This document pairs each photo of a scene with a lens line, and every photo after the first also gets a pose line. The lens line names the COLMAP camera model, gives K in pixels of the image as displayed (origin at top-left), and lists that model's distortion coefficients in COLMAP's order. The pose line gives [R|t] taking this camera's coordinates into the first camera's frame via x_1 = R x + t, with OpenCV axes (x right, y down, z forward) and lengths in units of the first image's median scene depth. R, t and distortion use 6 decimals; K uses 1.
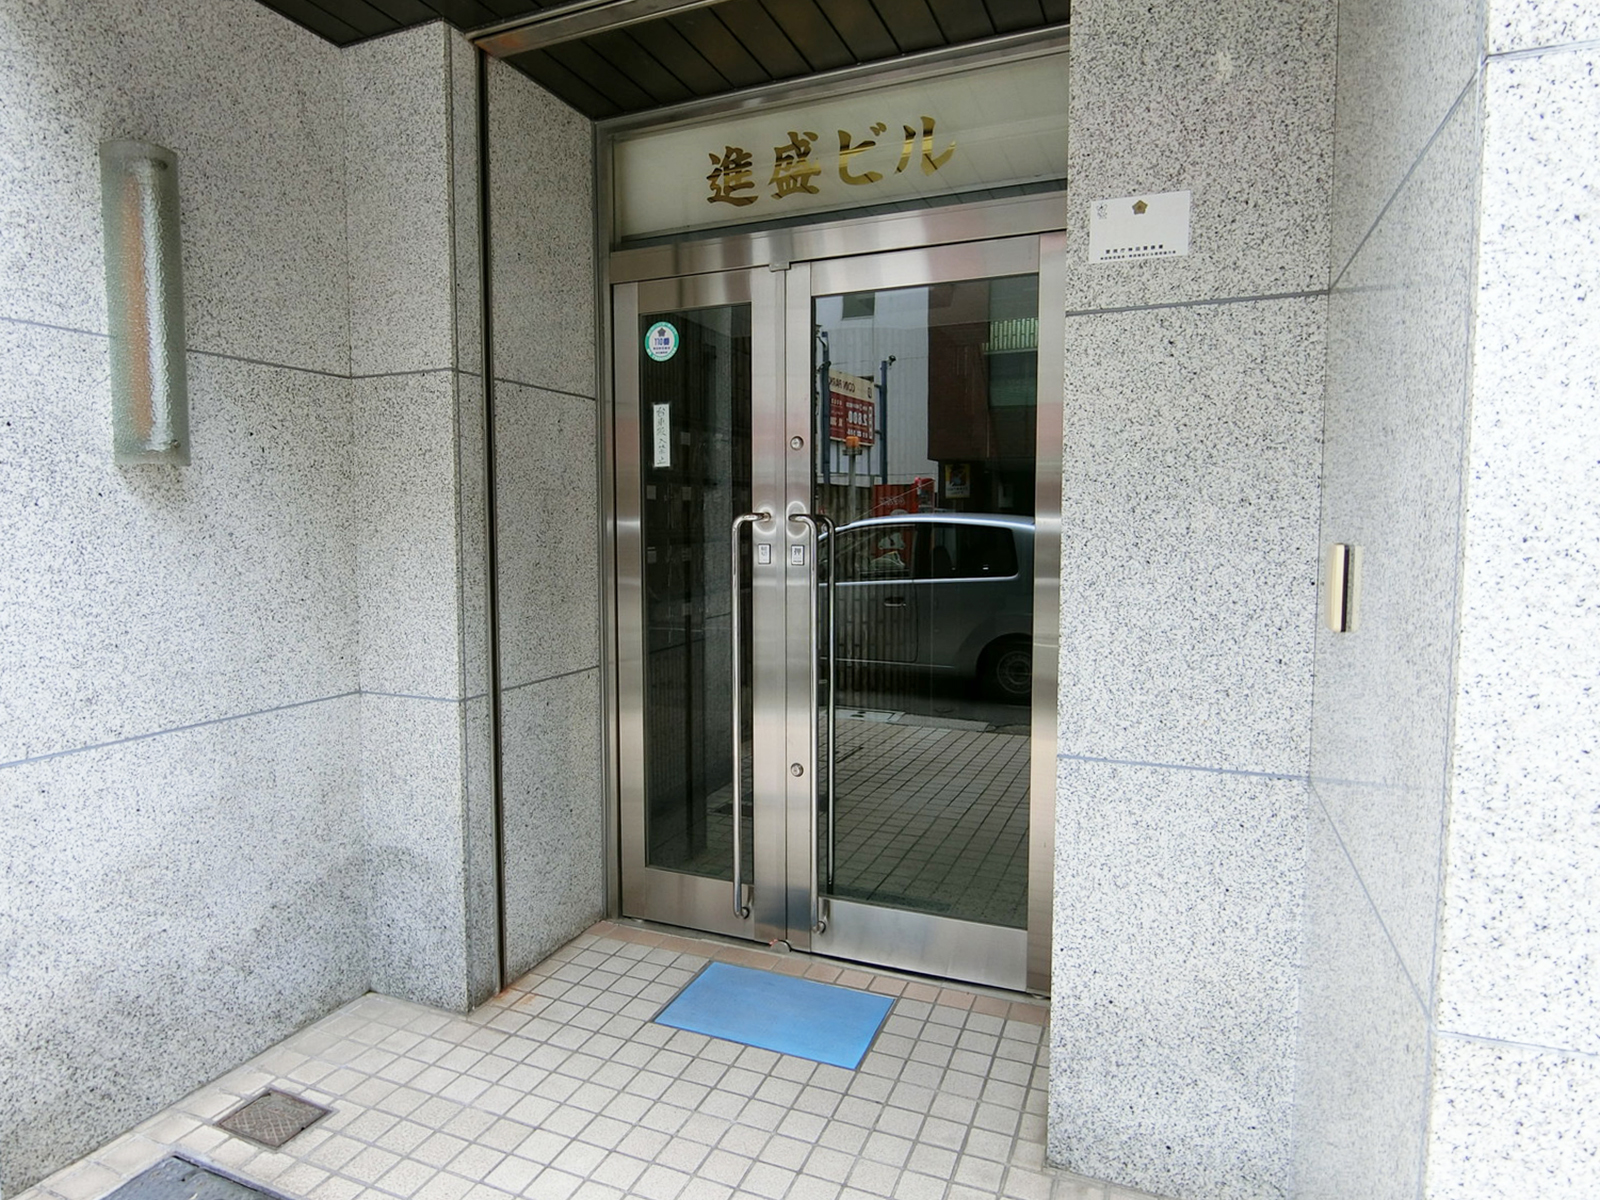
lens RADIAL K [[927.7, 0, 790.4], [0, 927.7, 591.6], [0, 0, 1]] dist [-0.002564, 0.000822]
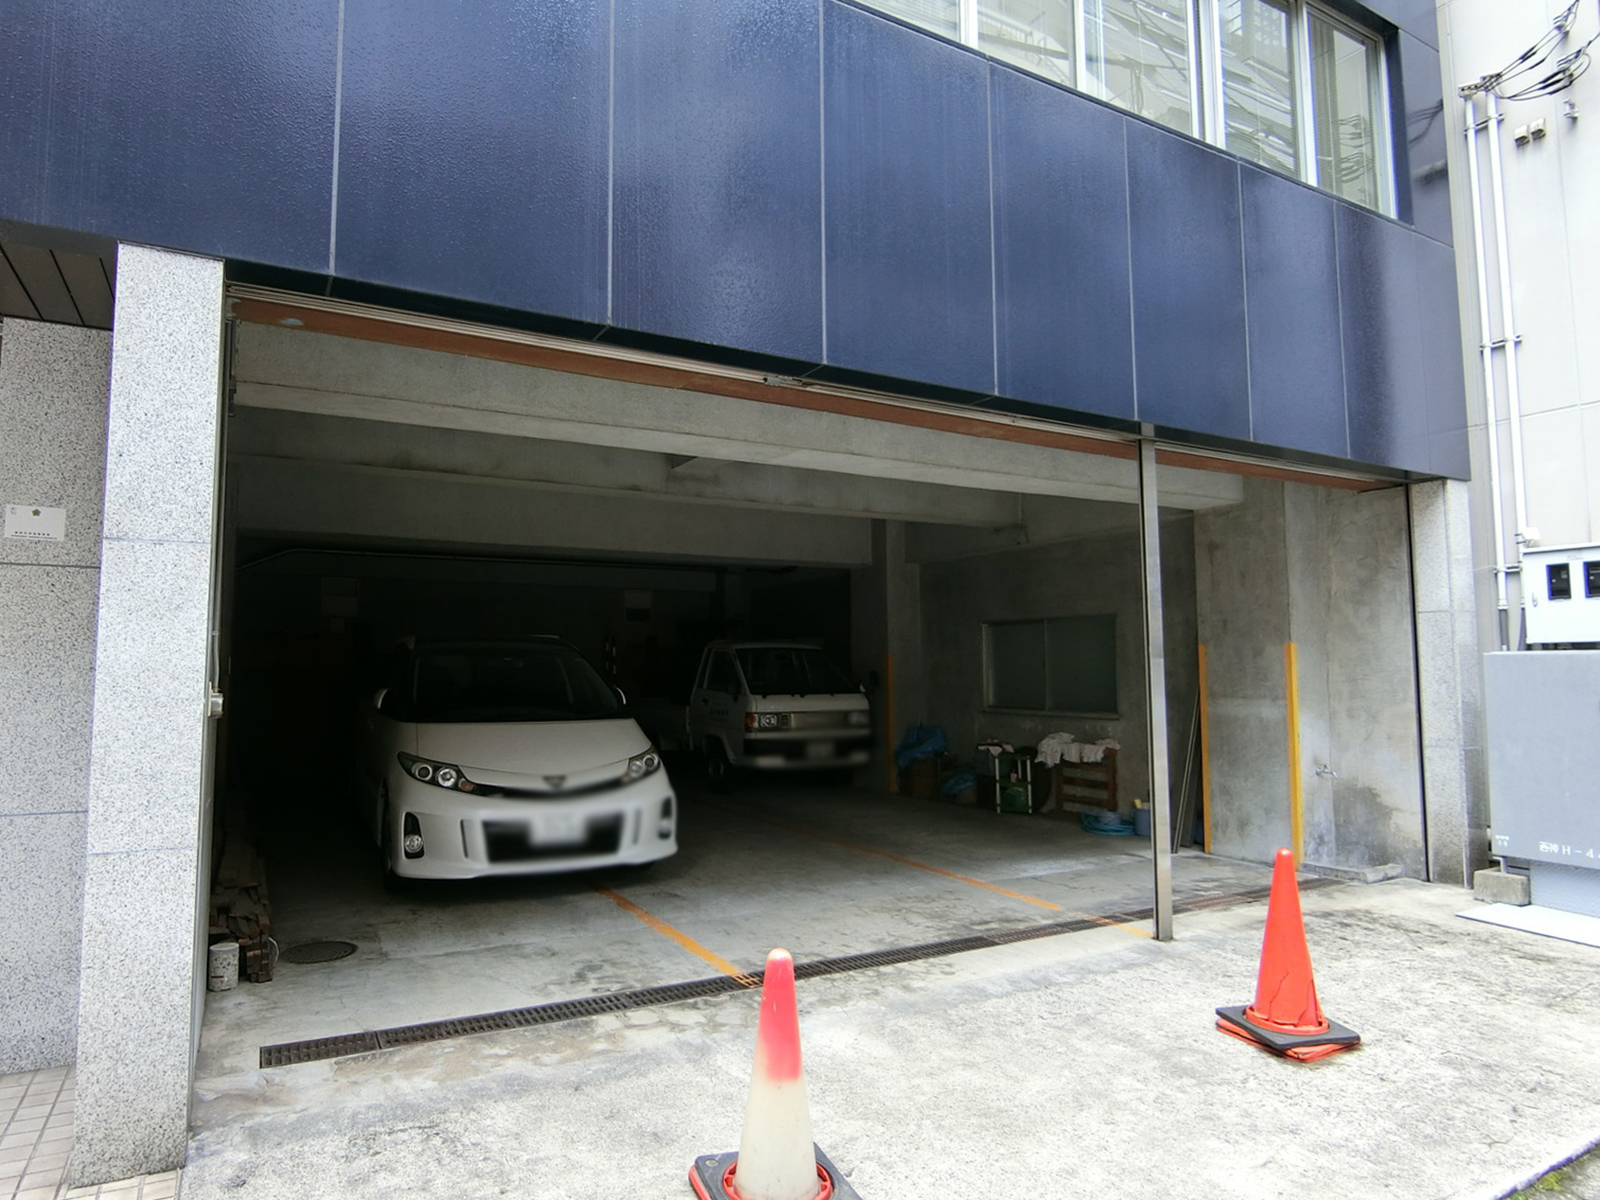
lens RADIAL K [[921.4, 0, 708.2], [0, 921.4, 607.3], [0, 0, 1]] dist [-0.014850, -0.001386]
pose [[0.652985, 0.060589, 0.754944, -0.123340], [0.051334, 0.990962, -0.123932, 0.078338], [-0.755629, 0.119680, 0.643973, -1.216336]]
